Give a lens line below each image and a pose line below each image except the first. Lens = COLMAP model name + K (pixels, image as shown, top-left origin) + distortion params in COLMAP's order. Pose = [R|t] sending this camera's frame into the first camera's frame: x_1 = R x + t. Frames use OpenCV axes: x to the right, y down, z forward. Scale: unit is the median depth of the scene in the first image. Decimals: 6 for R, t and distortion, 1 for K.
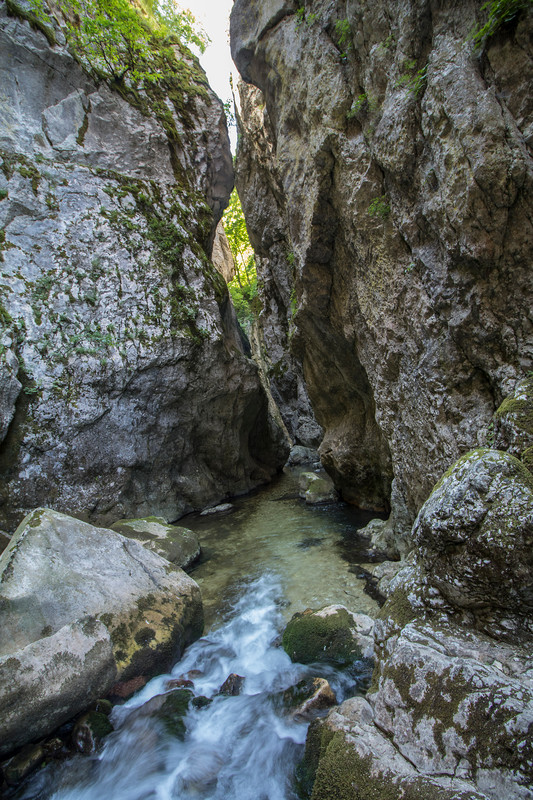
lens RADIAL K [[360.1, 0, 262.5], [0, 360.1, 418.2], [0, 0, 1]] dist [-0.001875, -0.010374]
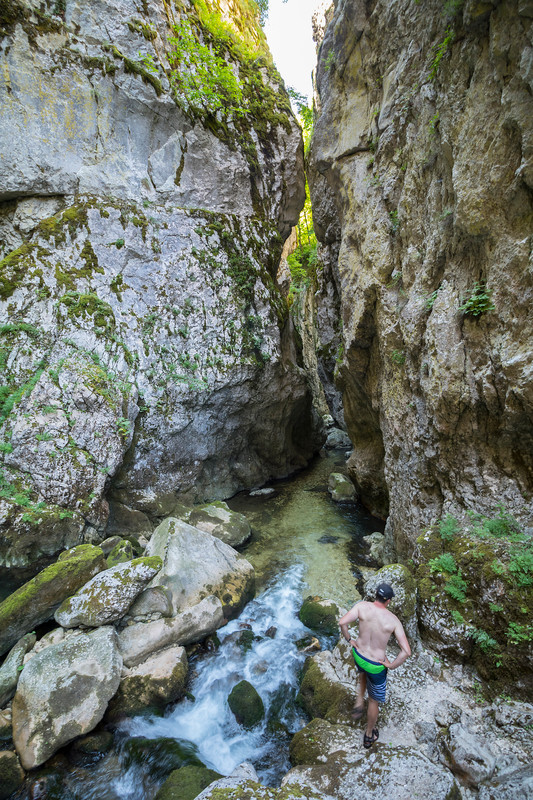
lens RADIAL K [[360.1, 0, 262.5], [0, 360.1, 418.2], [0, 0, 1]] dist [-0.001875, -0.010374]
pose [[0.987621, 0.113465, -0.108308, -0.018192], [-0.095505, 0.982708, 0.158629, -0.247066], [0.124434, -0.146322, 0.981380, -0.267863]]
